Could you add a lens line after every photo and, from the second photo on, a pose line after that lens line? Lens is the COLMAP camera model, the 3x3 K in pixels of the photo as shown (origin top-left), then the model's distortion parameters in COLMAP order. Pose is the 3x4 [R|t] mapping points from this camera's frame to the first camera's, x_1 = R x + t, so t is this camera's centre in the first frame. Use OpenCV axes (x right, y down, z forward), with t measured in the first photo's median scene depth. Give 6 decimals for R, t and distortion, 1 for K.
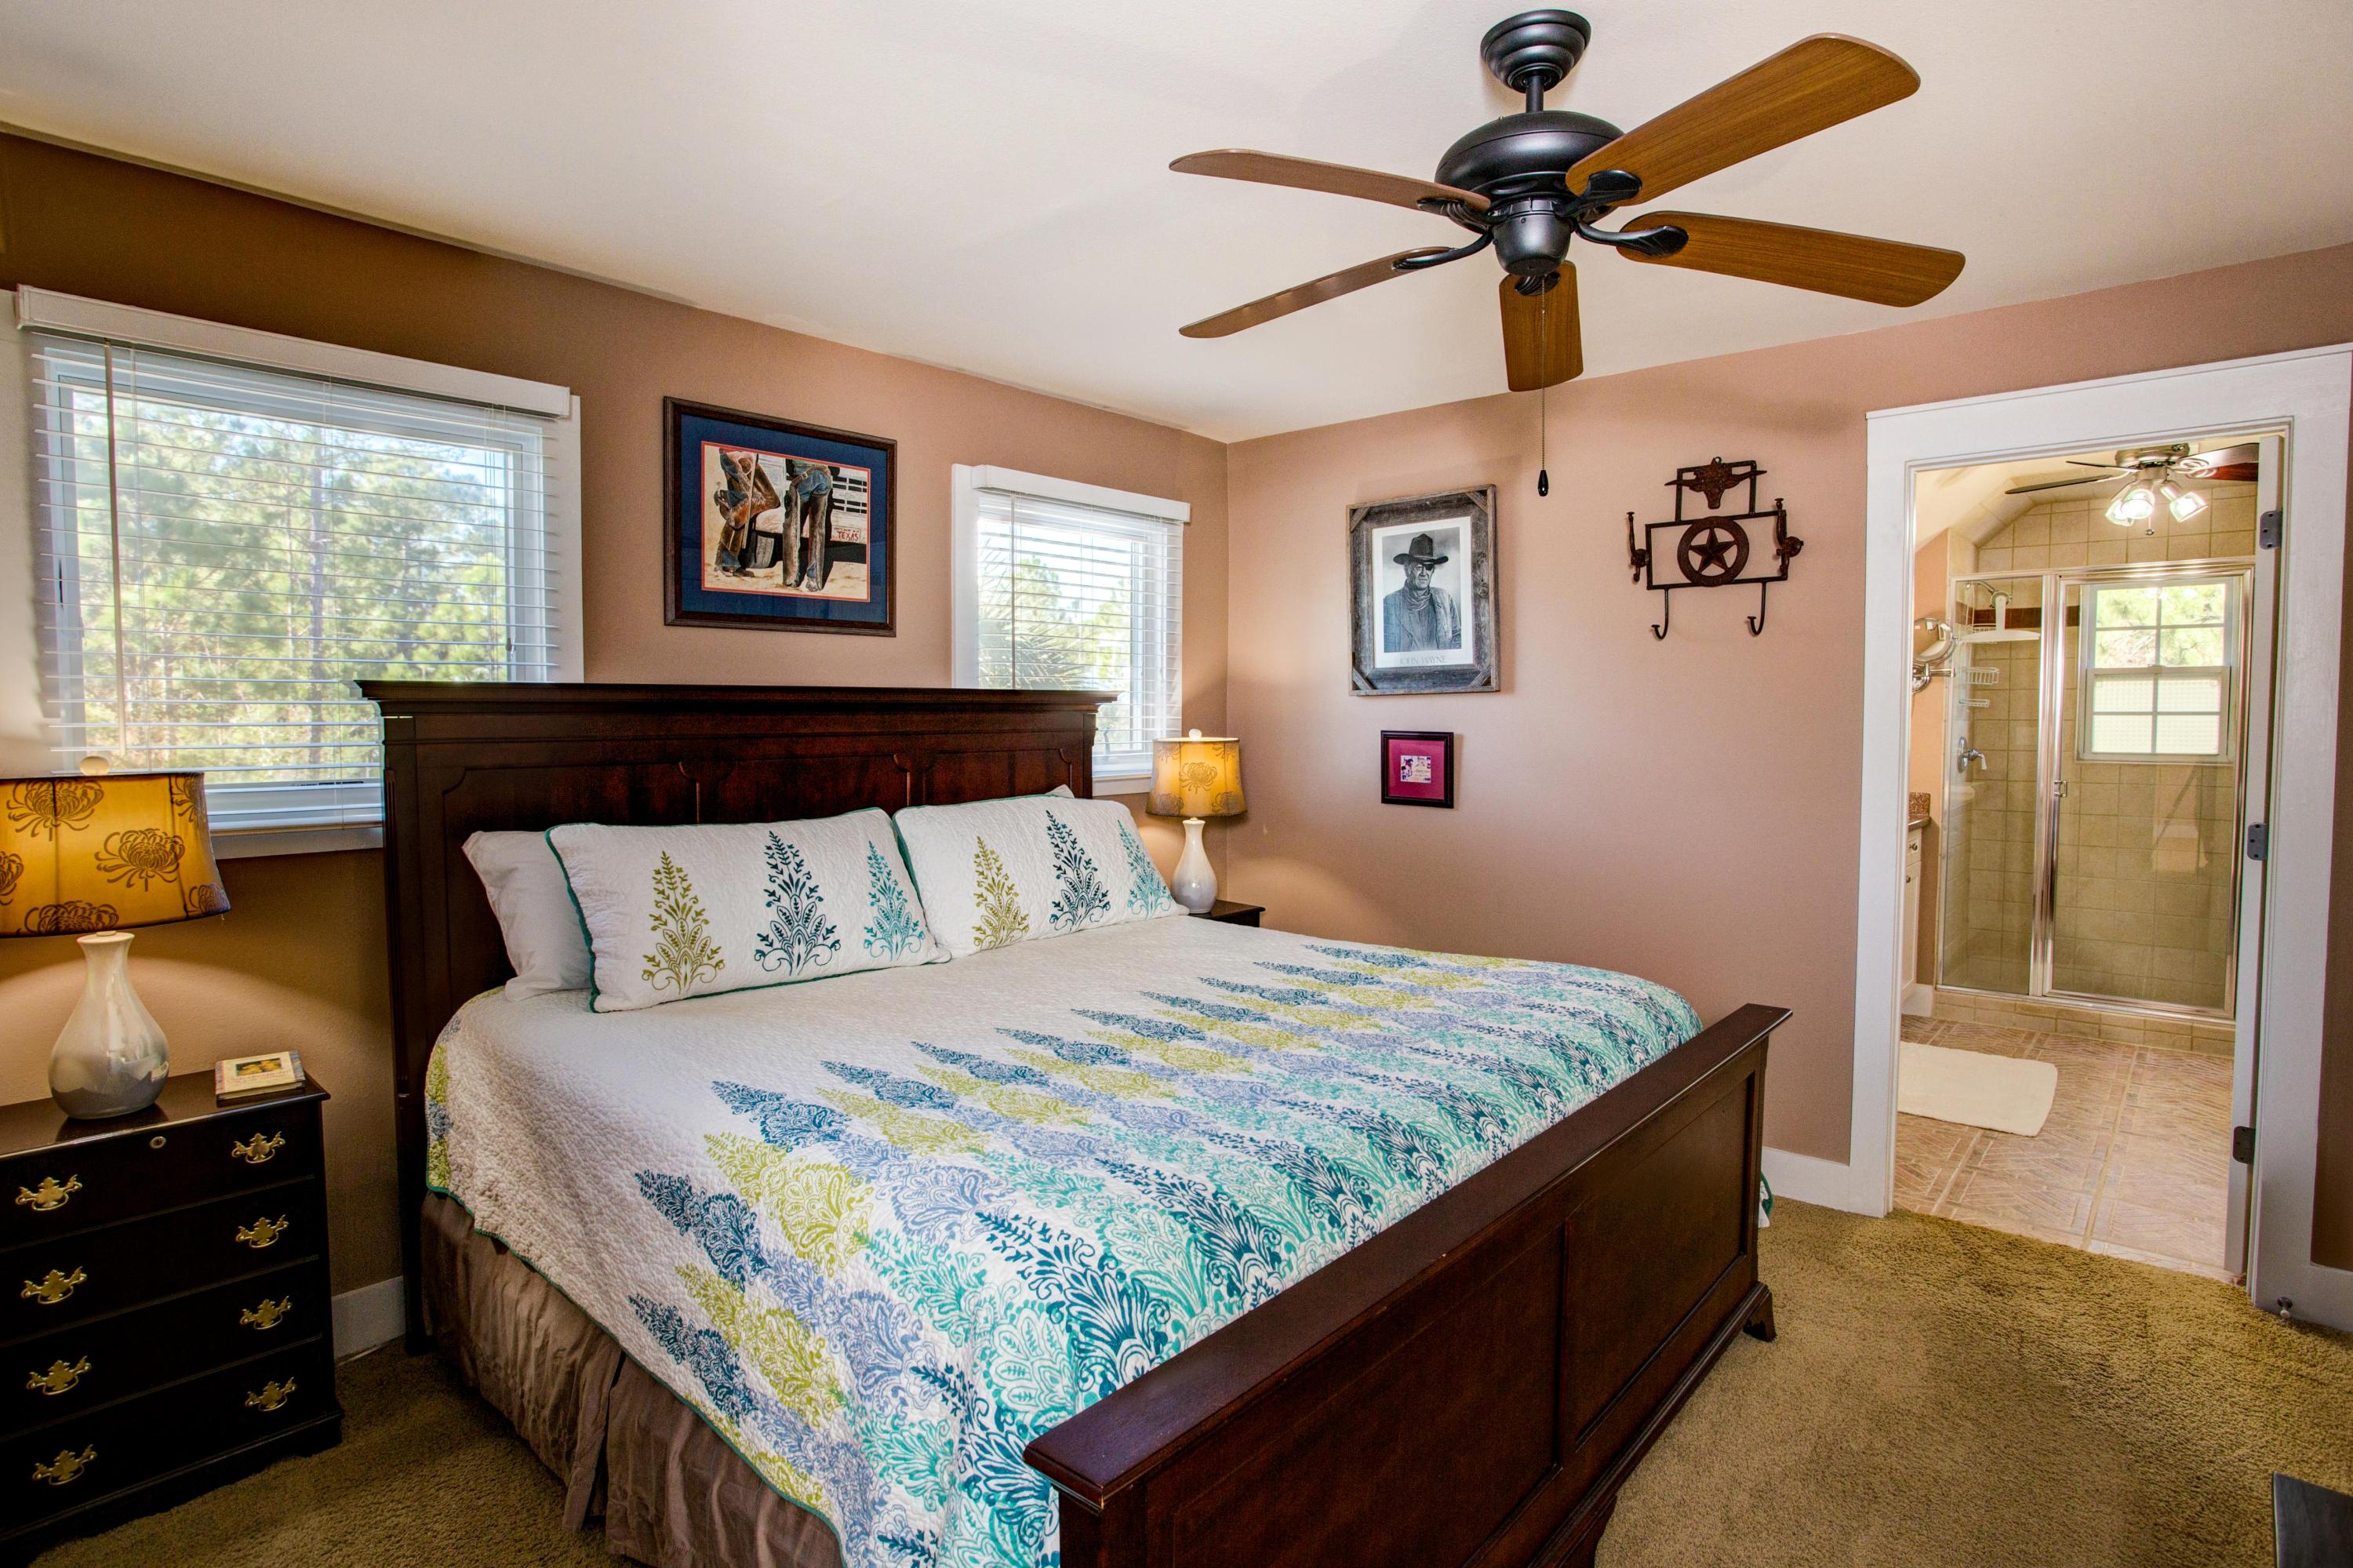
lens RADIAL K [[1201.0, 0, 1176.2], [0, 1201.0, 773.2], [0, 0, 1]] dist [-0.055017, 0.014655]
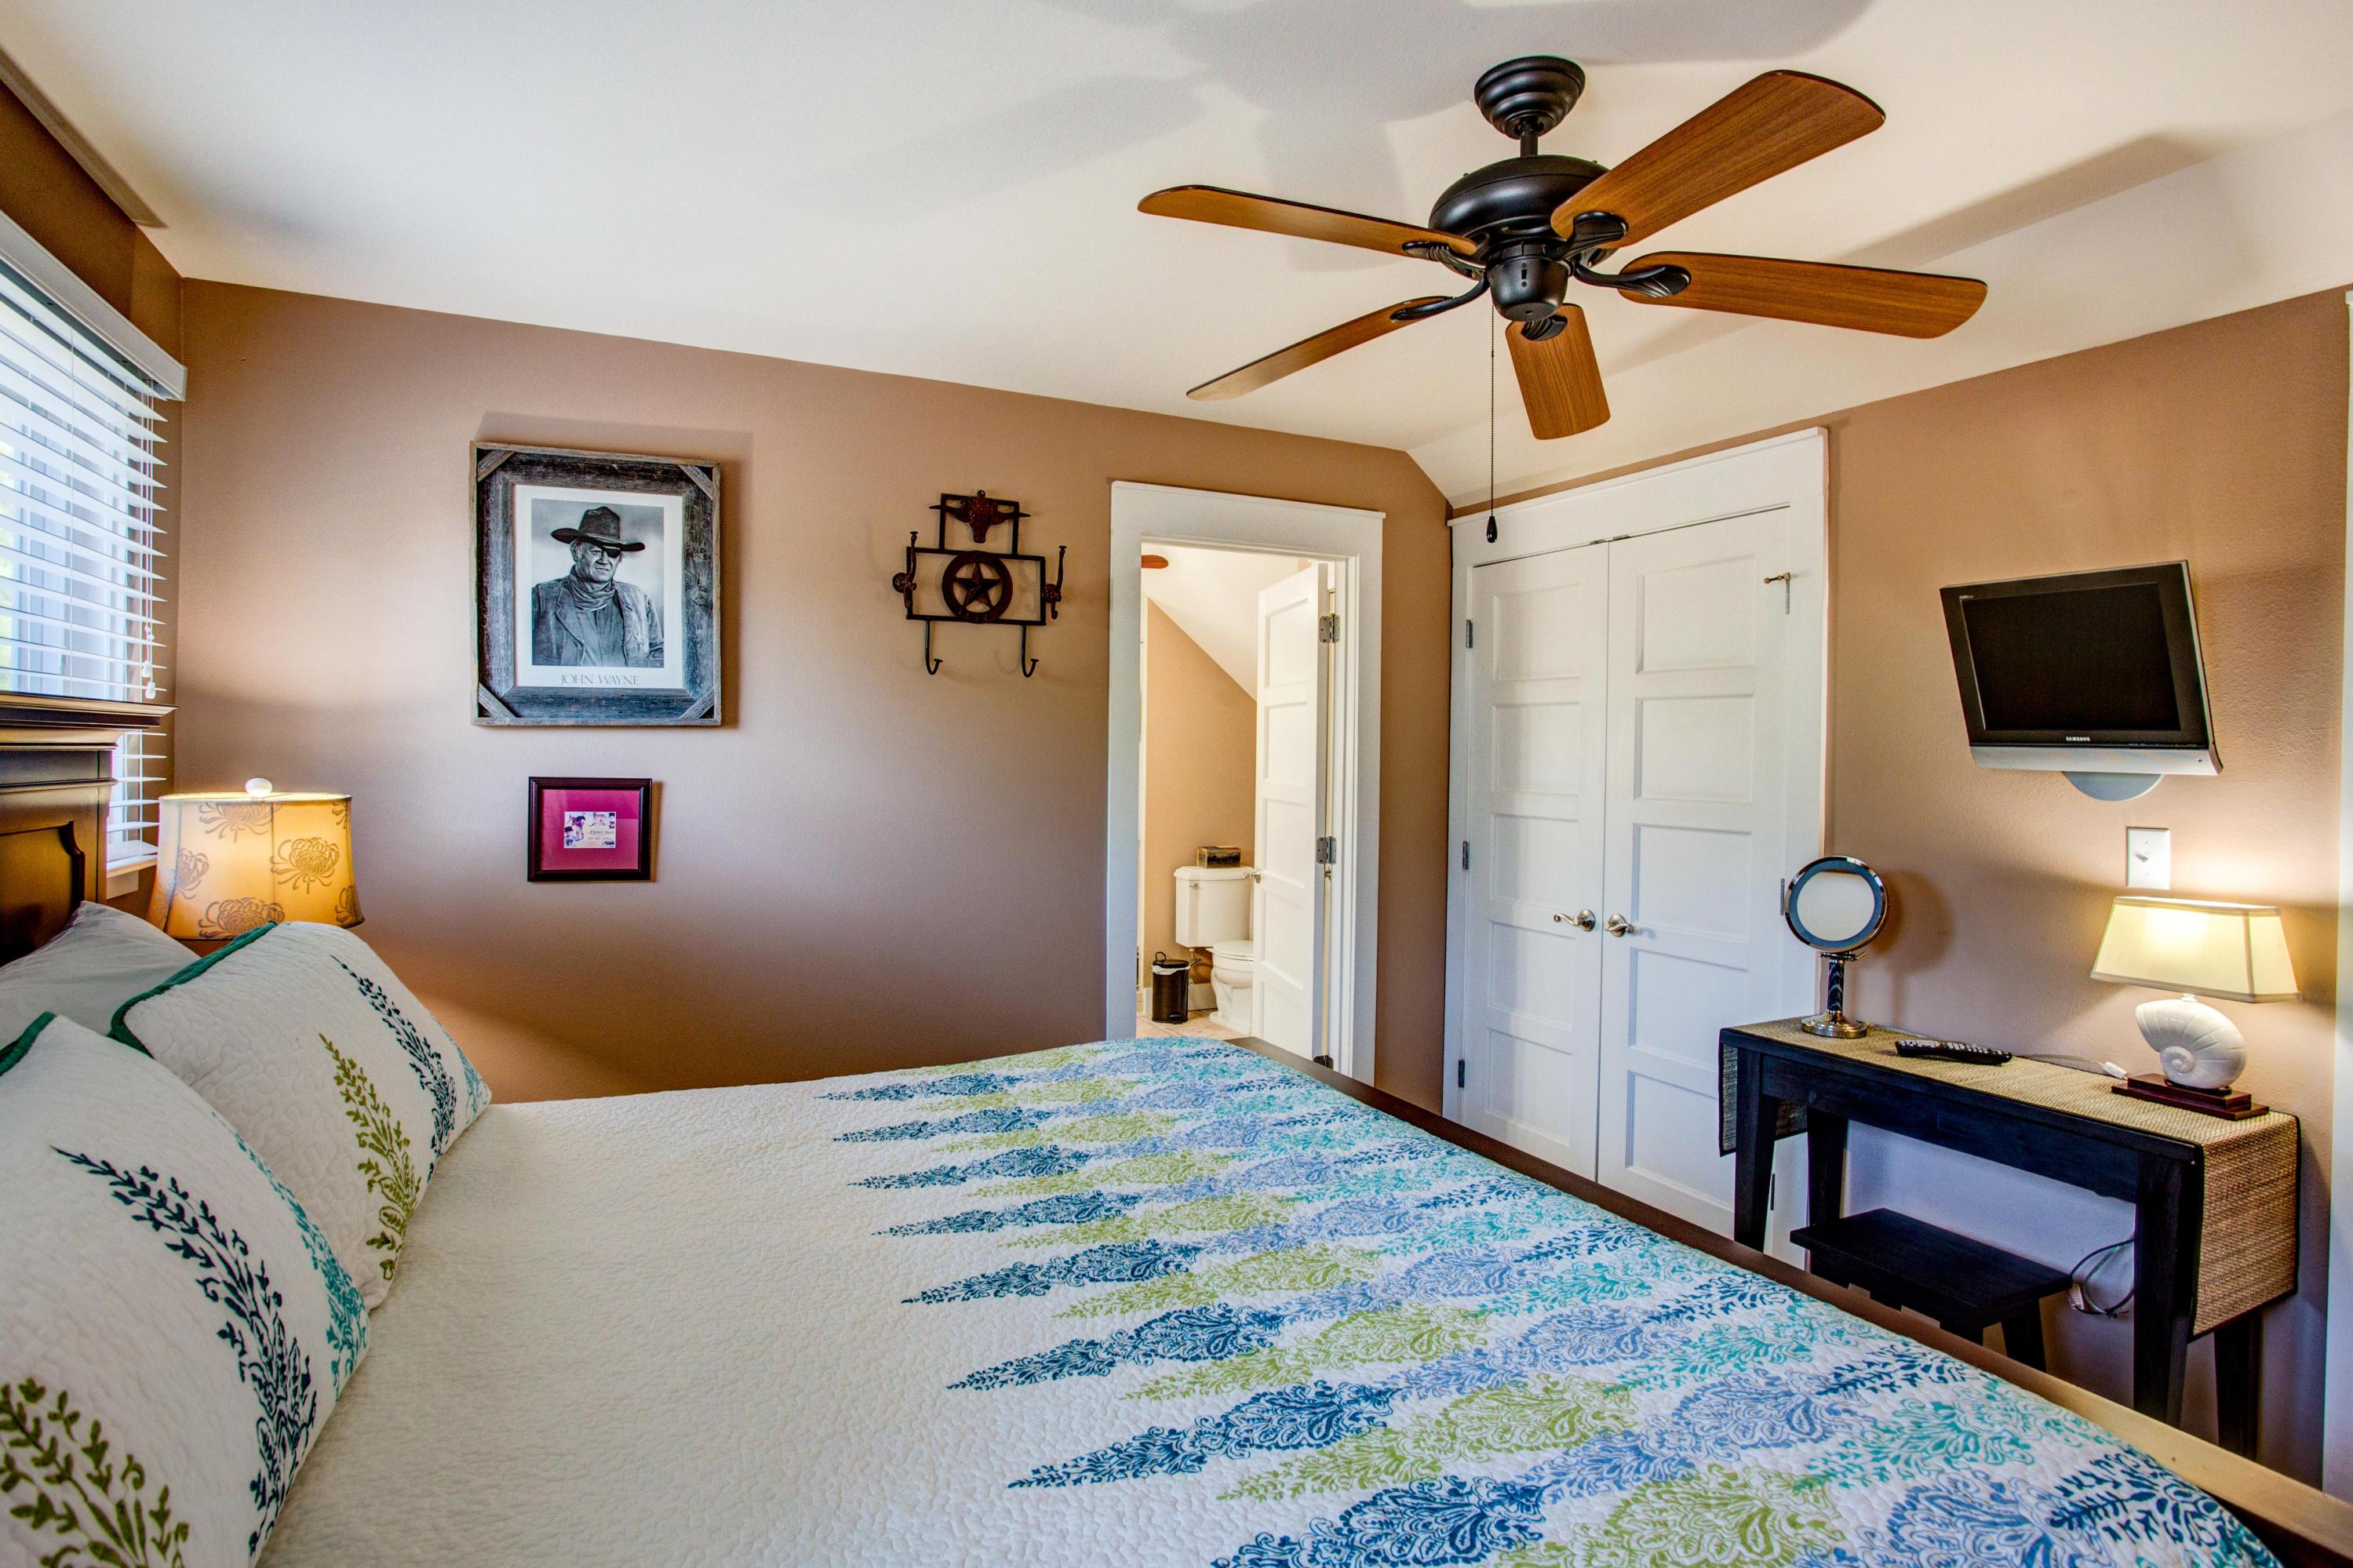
lens RADIAL K [[1200.8, 0, 1195.5], [0, 1200.8, 767.3], [0, 0, 1]] dist [-0.055017, 0.014655]
pose [[0.389950, -0.004110, 0.920827, -0.317983], [0.037095, 0.999248, -0.011249, -0.020293], [-0.920089, 0.038545, 0.389809, 0.397134]]
